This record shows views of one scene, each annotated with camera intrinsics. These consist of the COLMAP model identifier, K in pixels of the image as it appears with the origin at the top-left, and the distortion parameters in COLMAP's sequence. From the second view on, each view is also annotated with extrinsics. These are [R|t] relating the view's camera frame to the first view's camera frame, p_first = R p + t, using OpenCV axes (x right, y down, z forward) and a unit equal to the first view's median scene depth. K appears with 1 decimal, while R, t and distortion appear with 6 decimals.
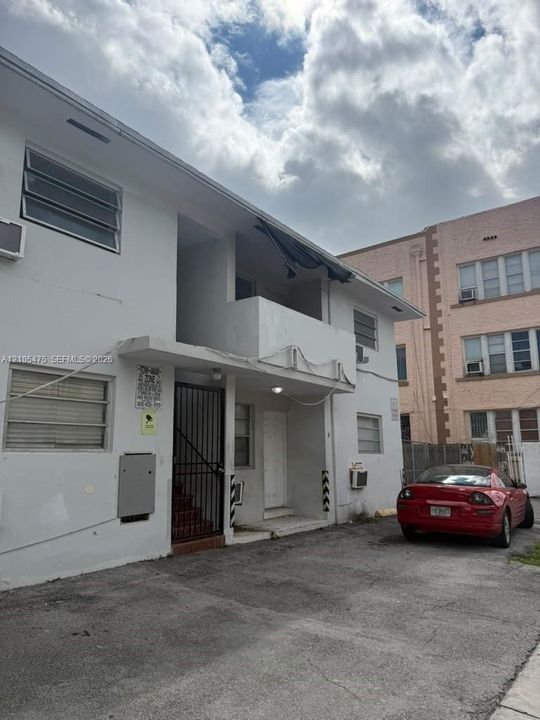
lens RADIAL K [[504.0, 0, 254.2], [0, 504.0, 355.9], [0, 0, 1]] dist [0.071761, -0.096780]
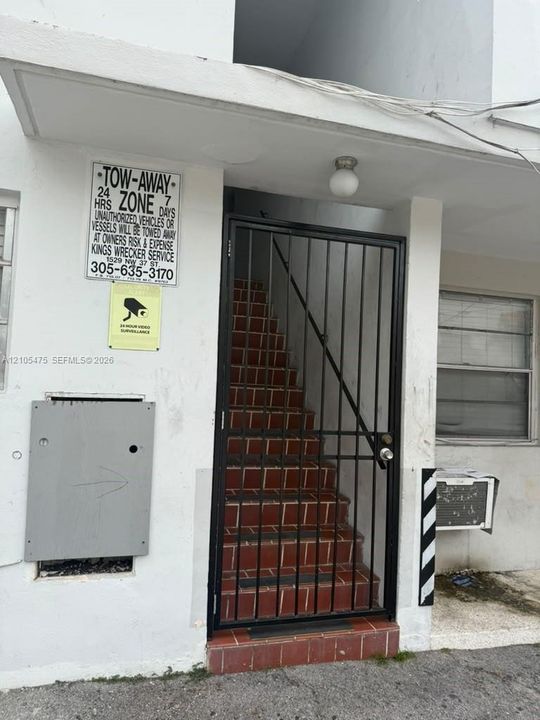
lens RADIAL K [[504.0, 0, 270.8], [0, 504.0, 359.9], [0, 0, 1]] dist [0.071761, -0.096780]
pose [[0.810329, 0.006815, -0.585935, 0.056188], [0.065025, 0.992711, 0.101473, 0.077988], [0.582356, -0.120327, 0.803980, 0.449930]]
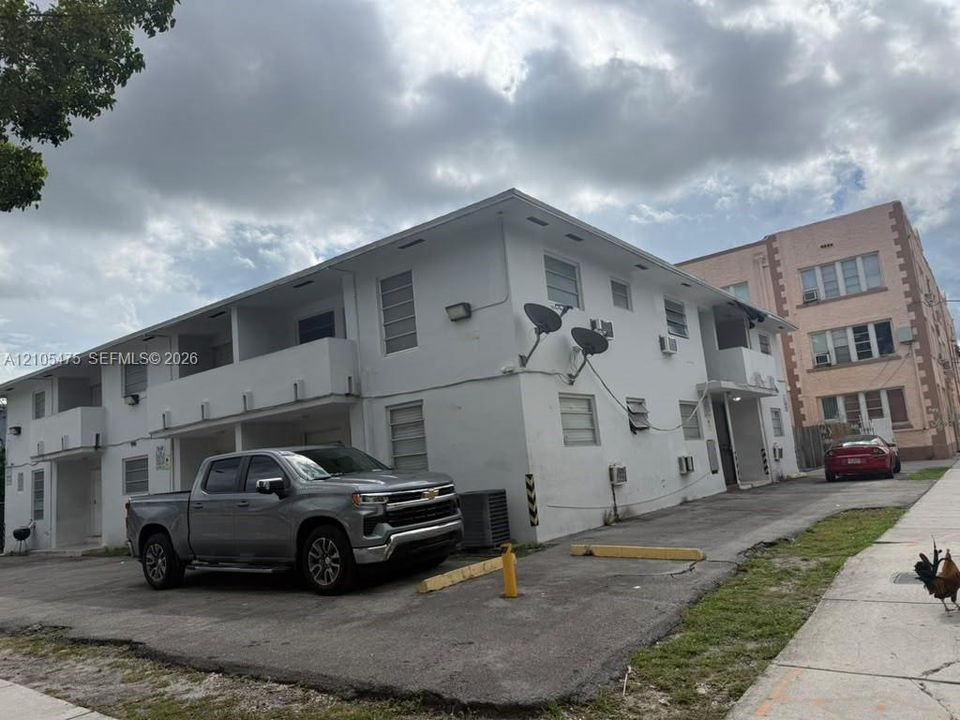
lens RADIAL K [[672.0, 0, 480.8], [0, 672.0, 360.6], [0, 0, 1]] dist [0.071761, -0.096780]
pose [[0.995627, -0.089341, 0.027295, -0.665013], [0.088499, 0.995605, 0.030630, -0.156322], [-0.029911, -0.028080, 0.999158, -0.905714]]
